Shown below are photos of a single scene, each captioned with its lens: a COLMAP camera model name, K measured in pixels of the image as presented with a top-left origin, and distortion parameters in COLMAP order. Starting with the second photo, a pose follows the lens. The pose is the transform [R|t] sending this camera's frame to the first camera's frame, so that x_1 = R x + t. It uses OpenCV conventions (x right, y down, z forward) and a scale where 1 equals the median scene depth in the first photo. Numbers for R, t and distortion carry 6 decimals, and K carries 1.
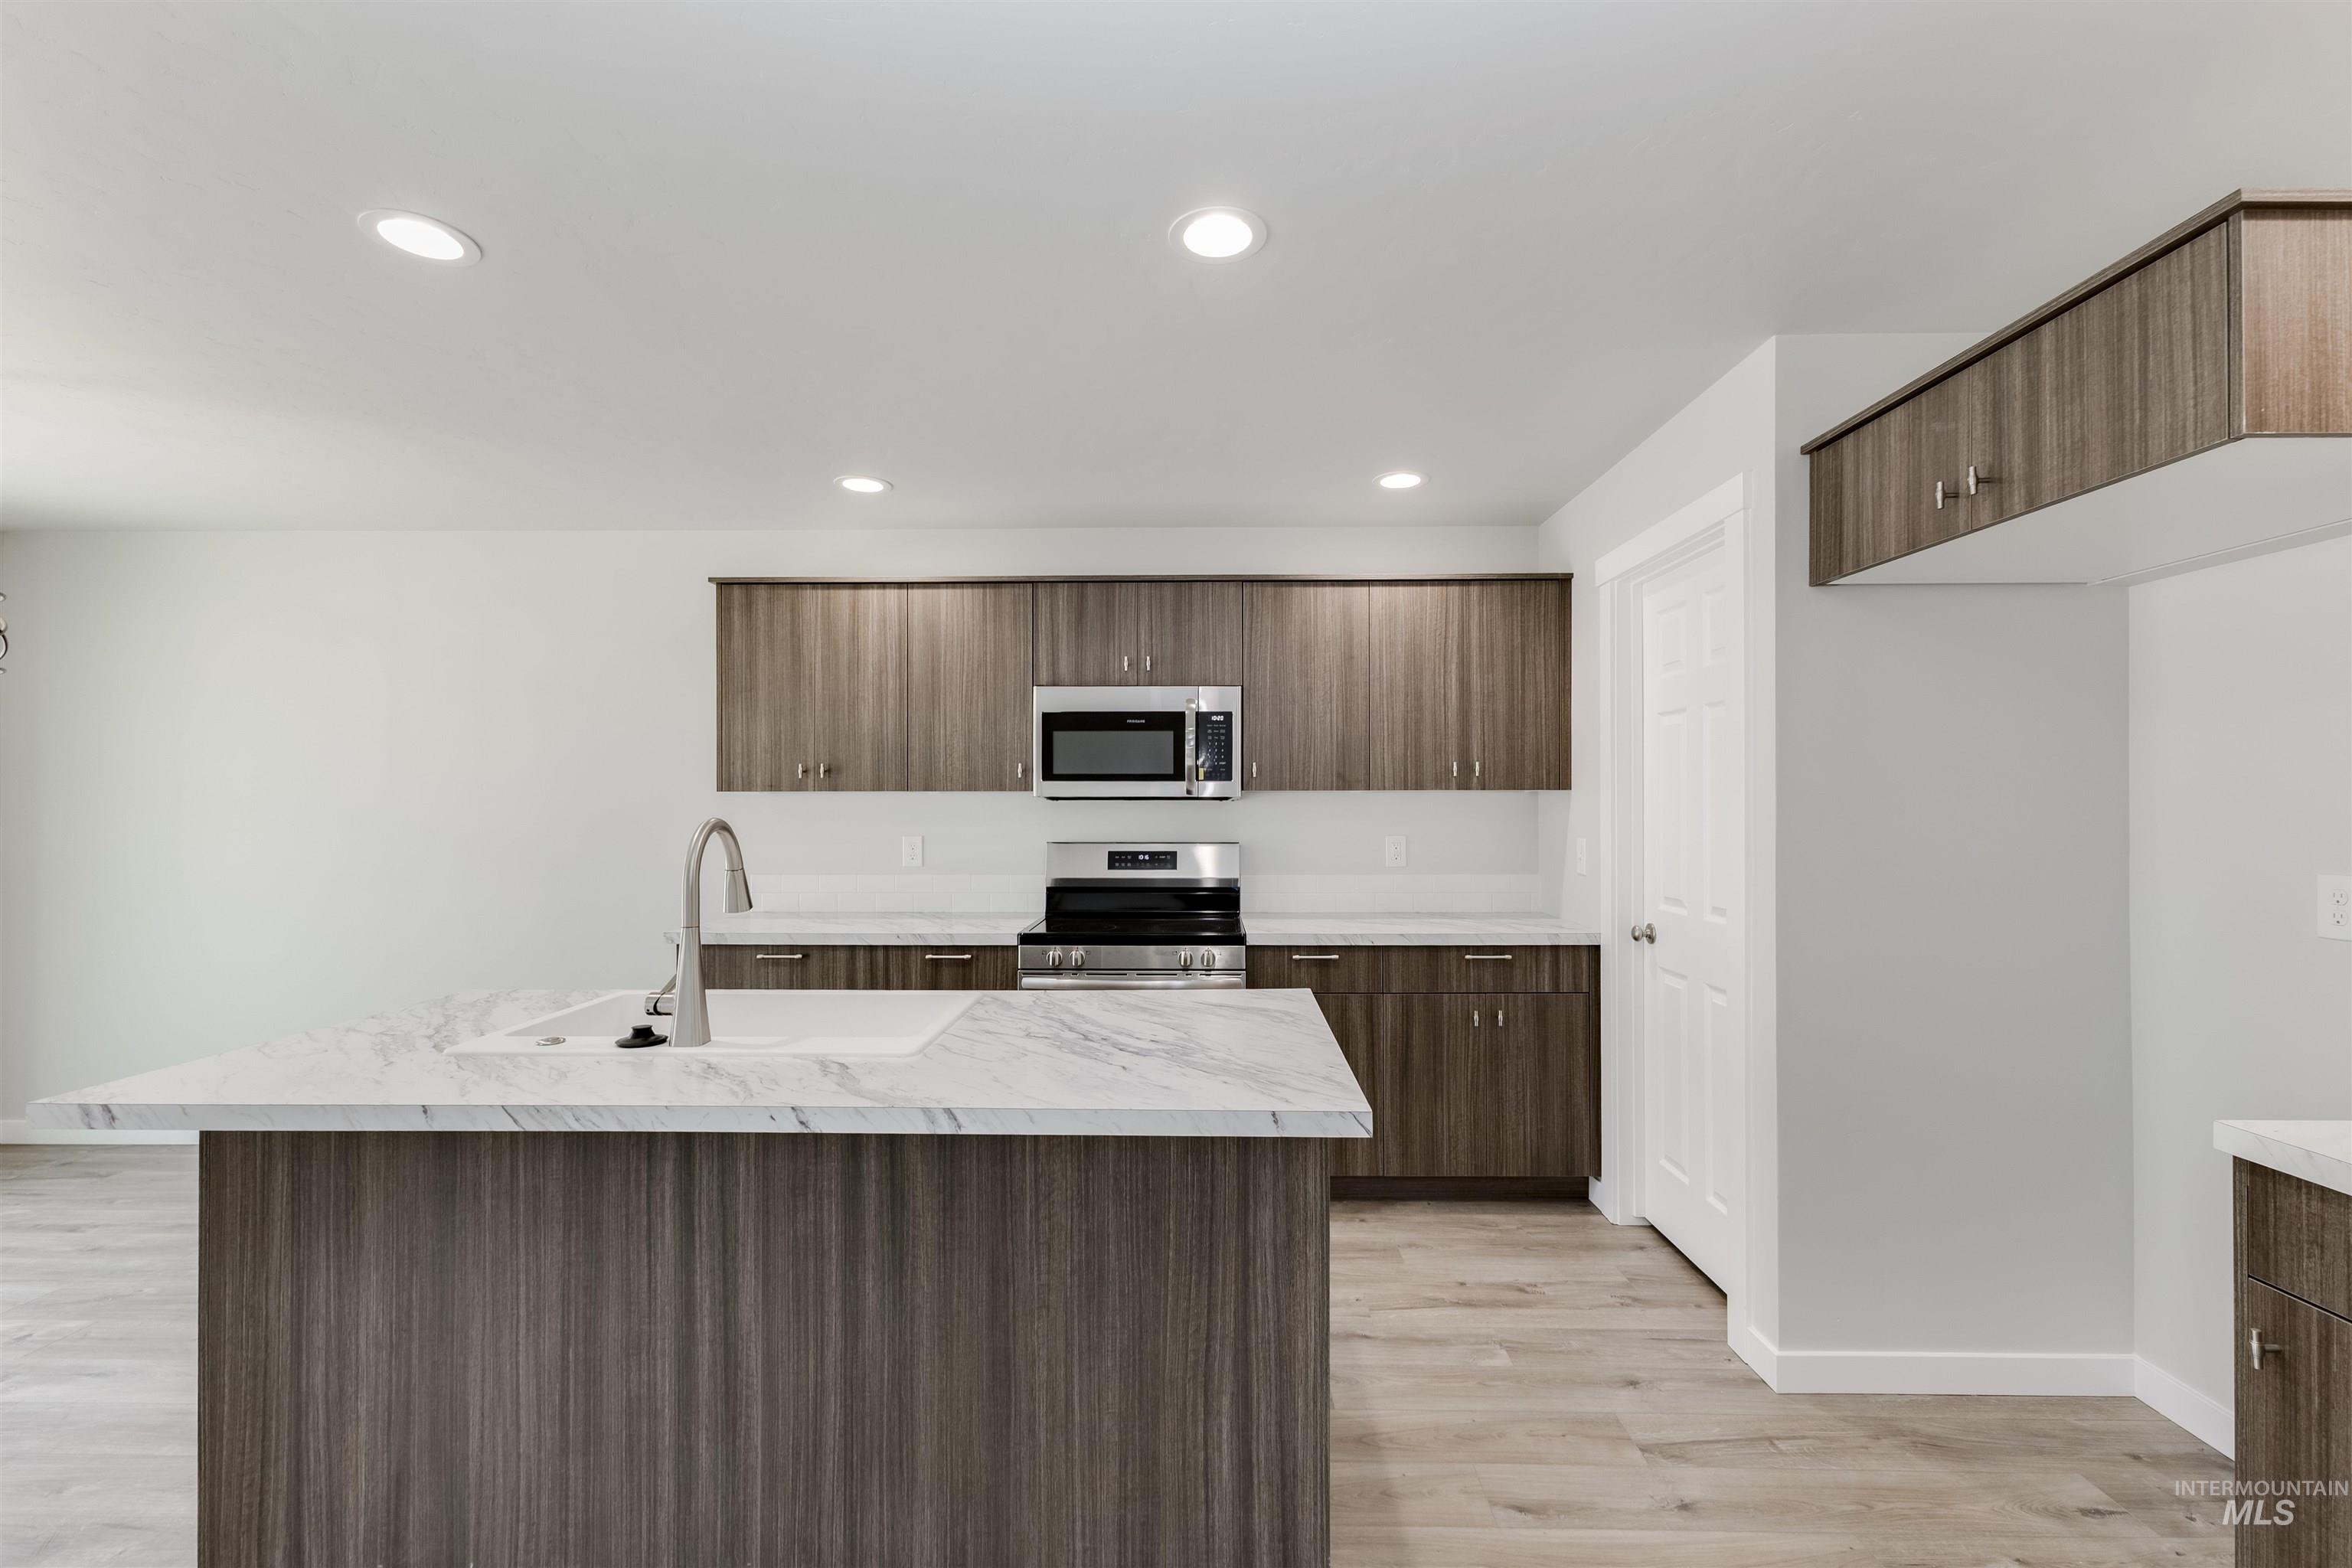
lens RADIAL K [[1141.9, 0, 1192.1], [0, 1141.9, 795.4], [0, 0, 1]] dist [0.008976, 0.001049]
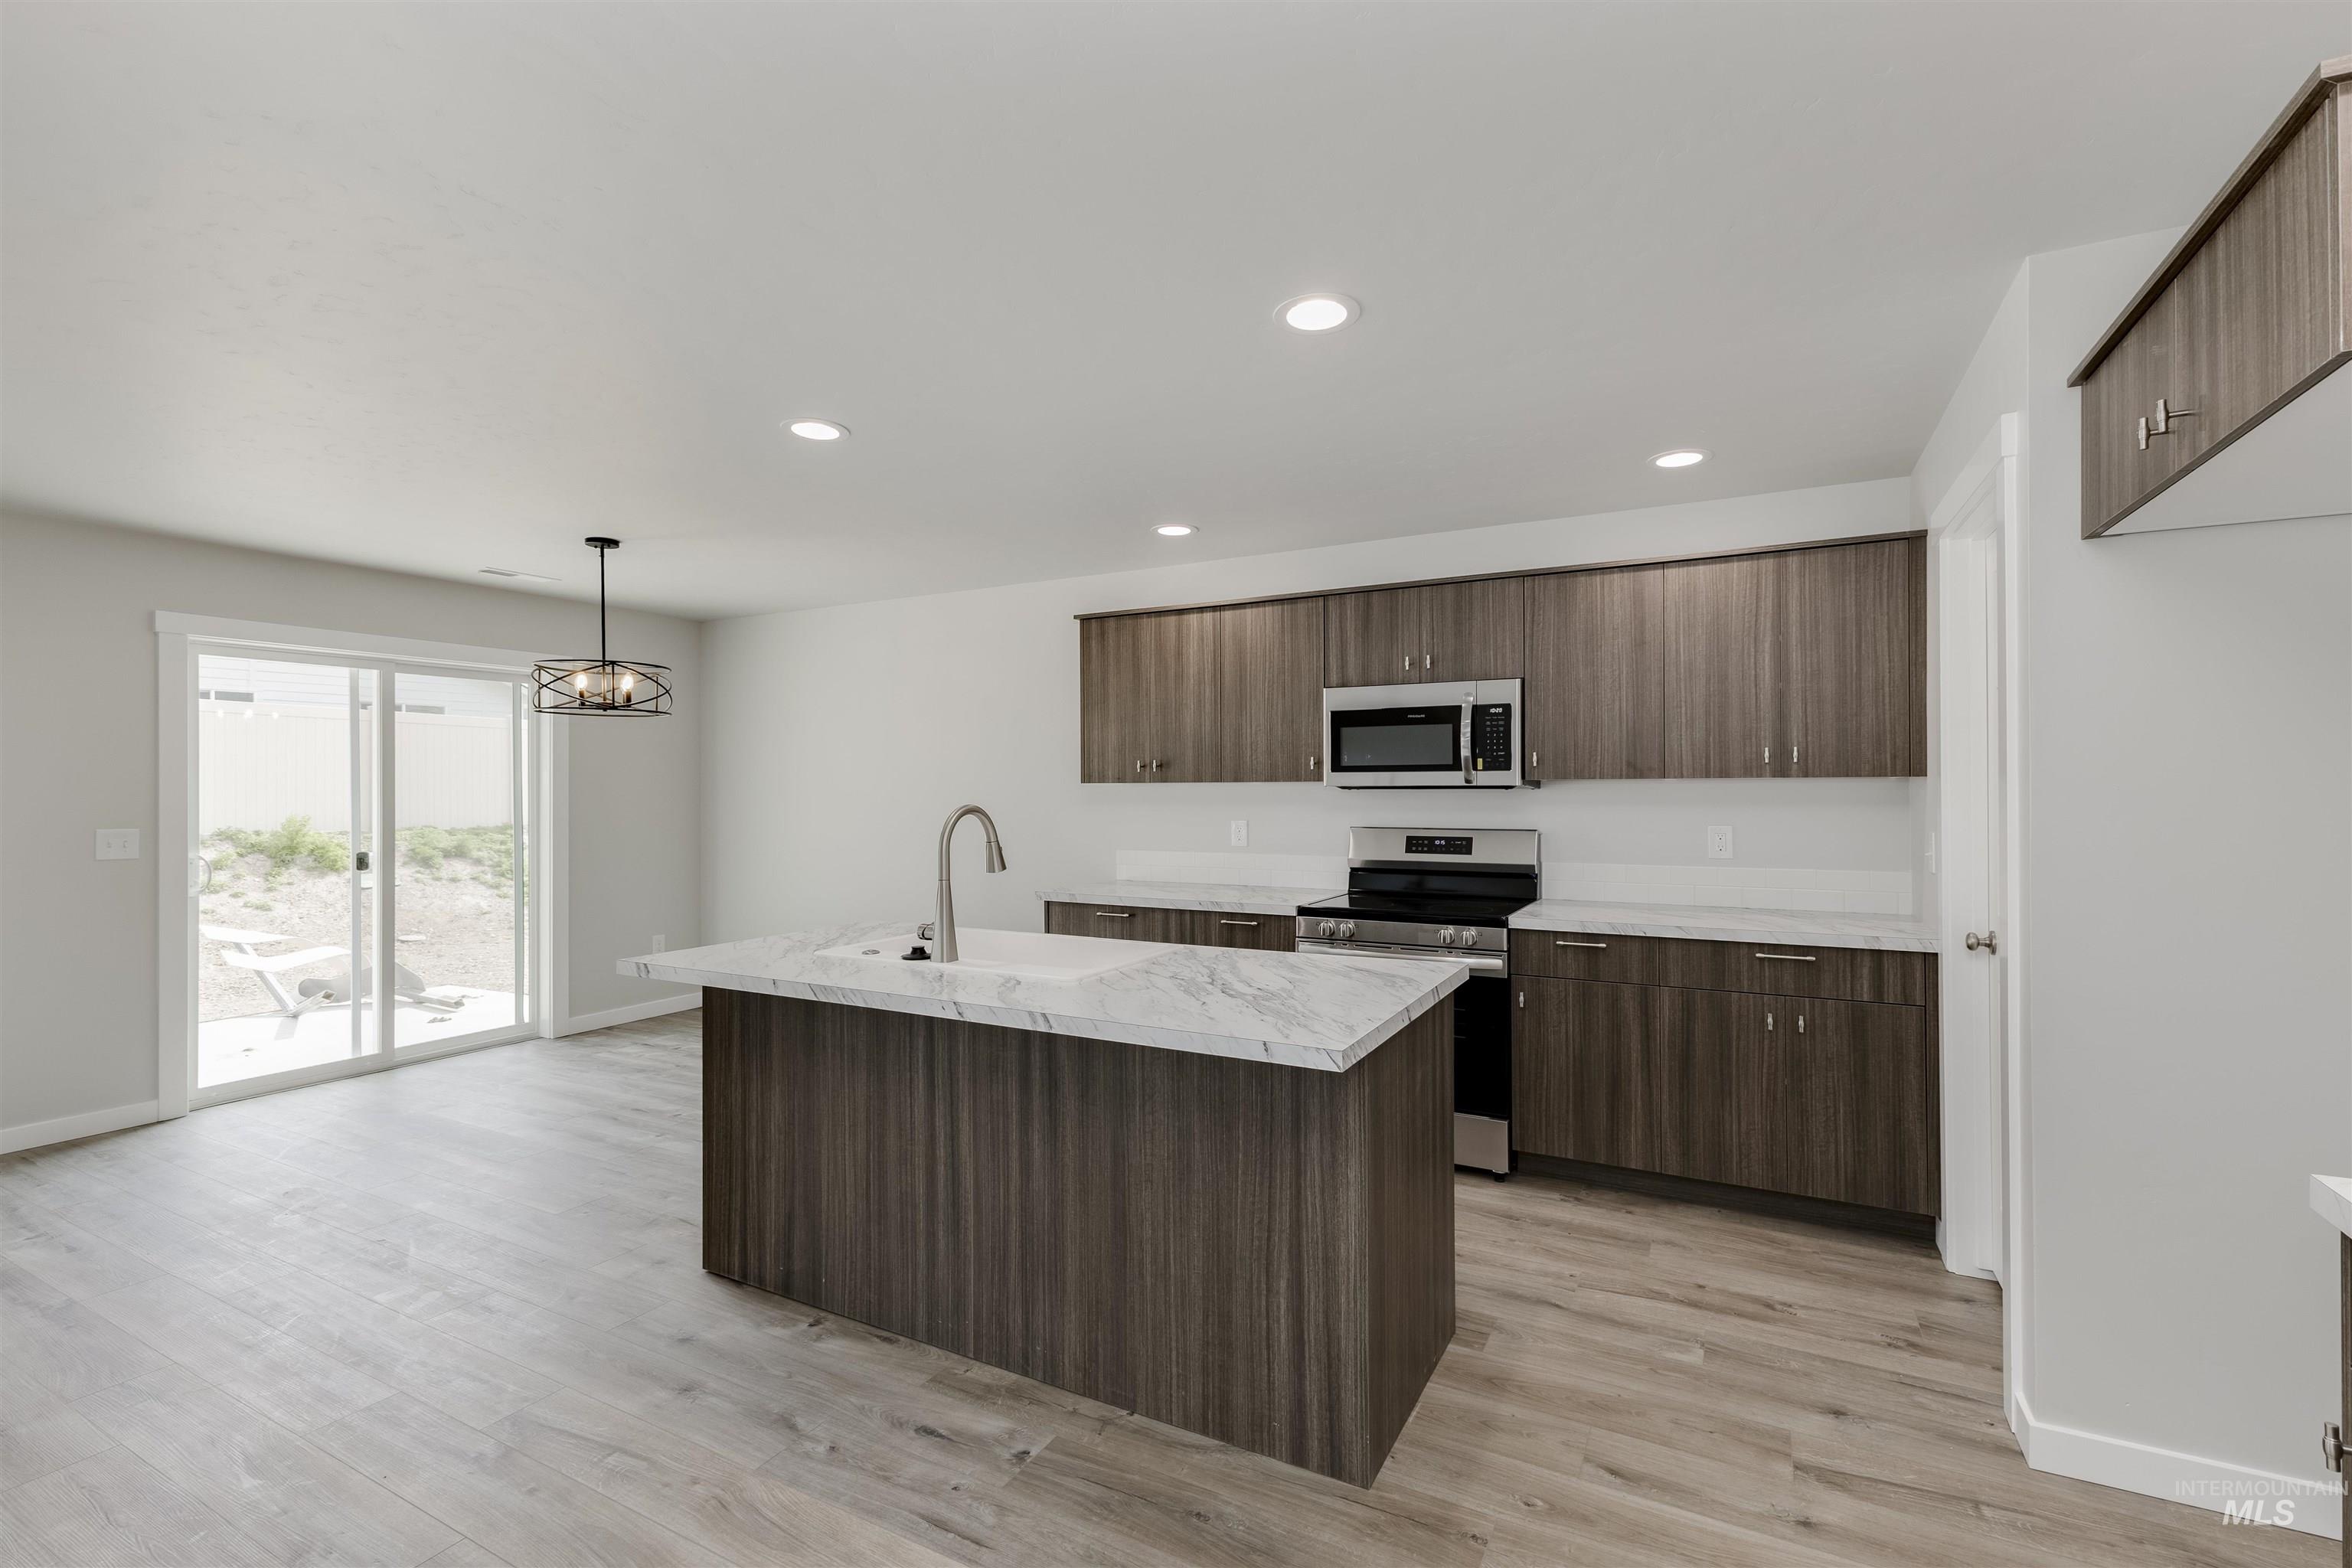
lens RADIAL K [[1081.2, 0, 1075.0], [0, 1081.2, 784.7], [0, 0, 1]] dist [0.006953, 0.000253]
pose [[0.868869, -0.004391, -0.495022, 0.193050], [0.005521, 0.999984, 0.000820, -0.002933], [0.495011, -0.003445, 0.868880, -0.052960]]
